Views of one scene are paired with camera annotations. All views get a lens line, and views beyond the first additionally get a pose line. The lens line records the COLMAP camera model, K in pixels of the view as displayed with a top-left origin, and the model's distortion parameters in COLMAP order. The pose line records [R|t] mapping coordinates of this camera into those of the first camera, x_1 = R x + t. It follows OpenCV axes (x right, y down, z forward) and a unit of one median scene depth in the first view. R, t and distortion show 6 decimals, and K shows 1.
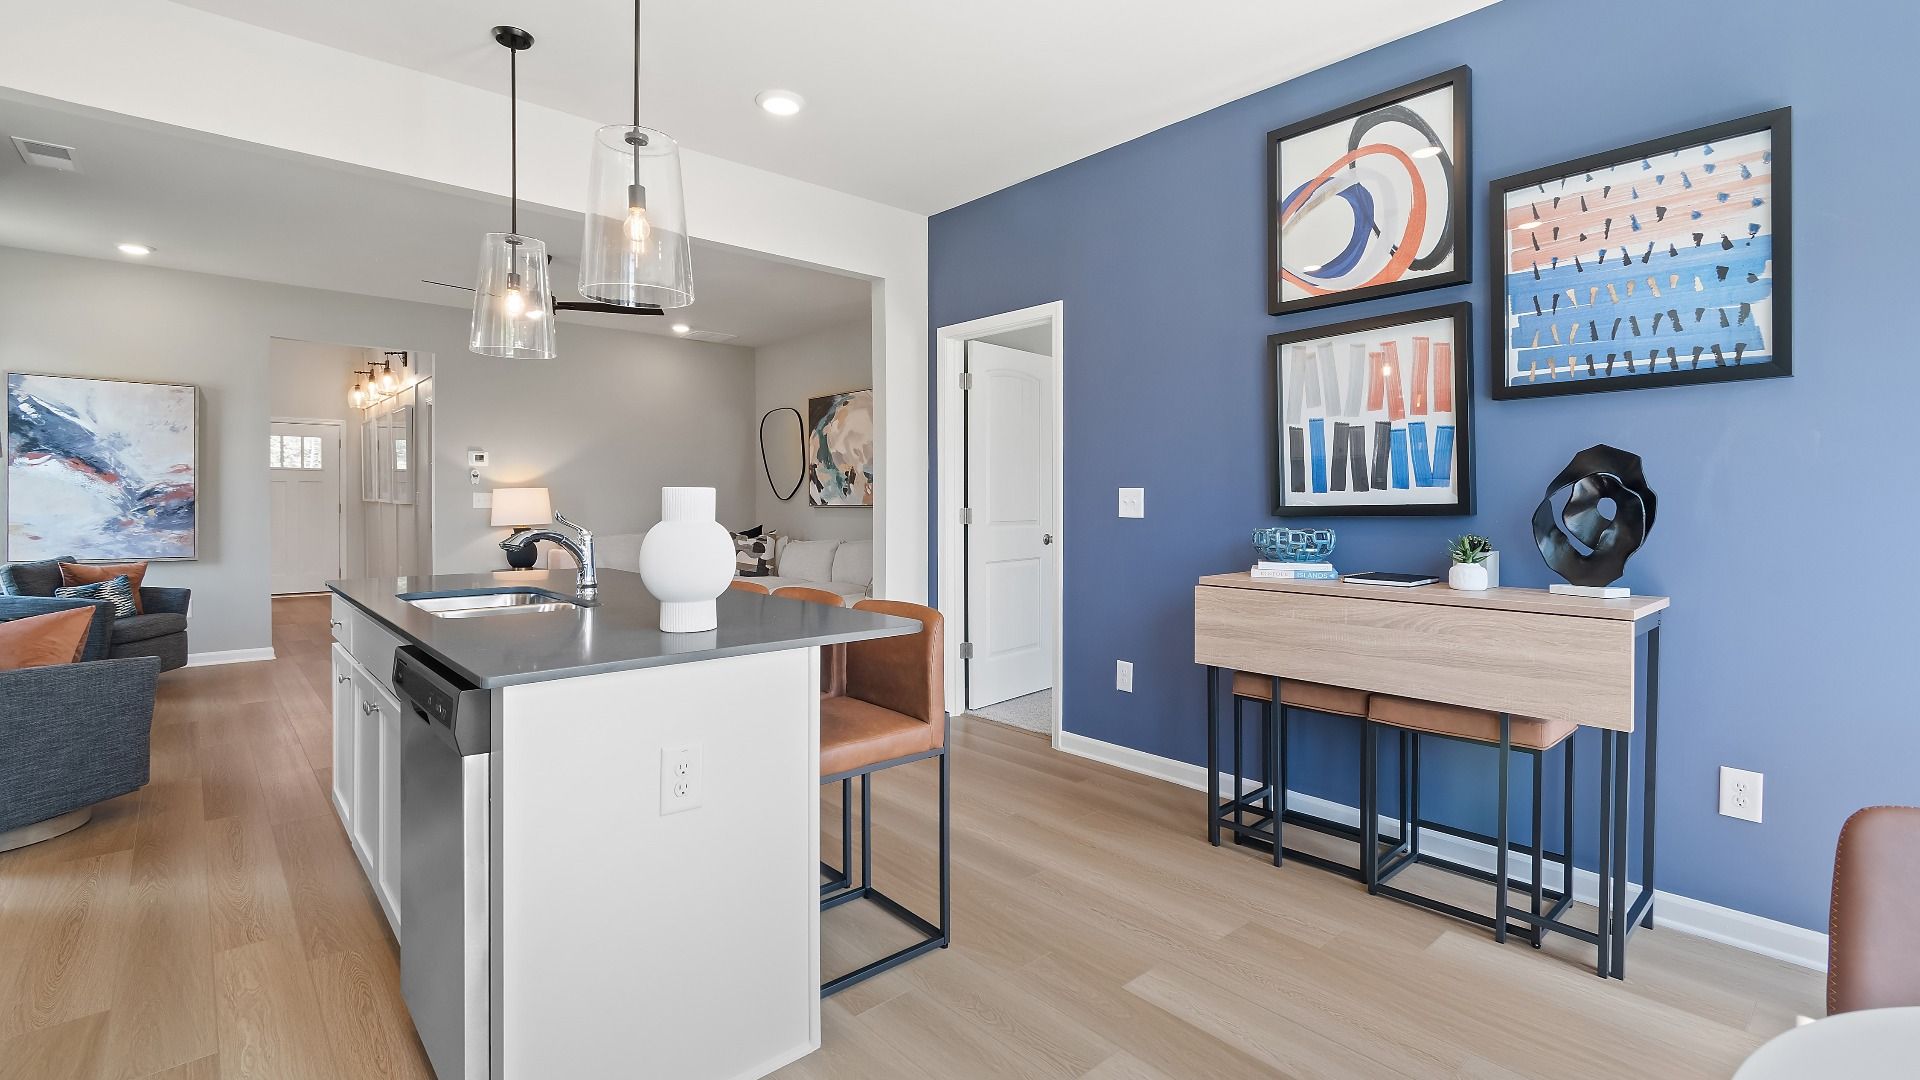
lens RADIAL K [[847.8, 0, 972.8], [0, 847.8, 511.6], [0, 0, 1]] dist [0.003377, -0.000790]
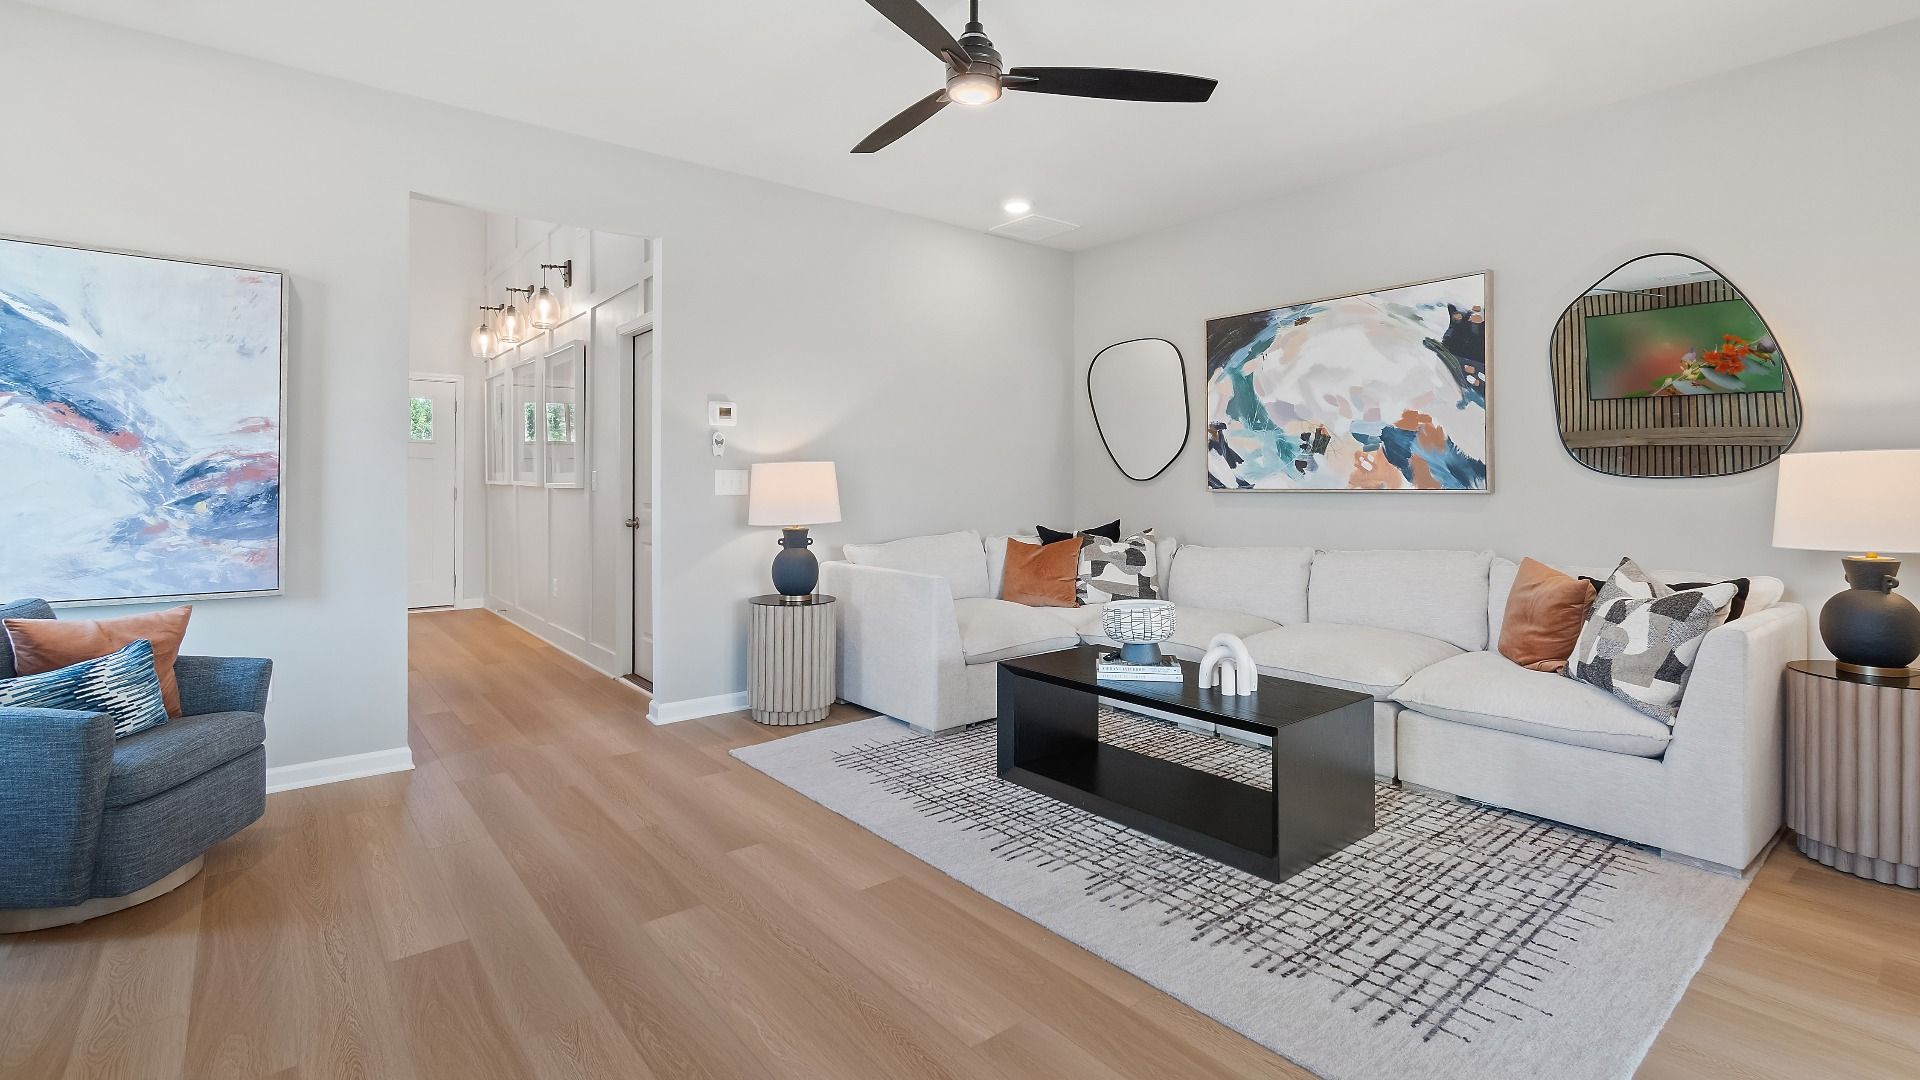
lens RADIAL K [[847.8, 0, 964.5], [0, 847.8, 479.9], [0, 0, 1]] dist [0.003377, -0.000790]
pose [[0.998769, -0.002880, -0.049510, -0.461132], [0.002145, 0.999887, -0.014881, -0.007030], [0.049547, 0.014757, 0.998663, 0.489823]]
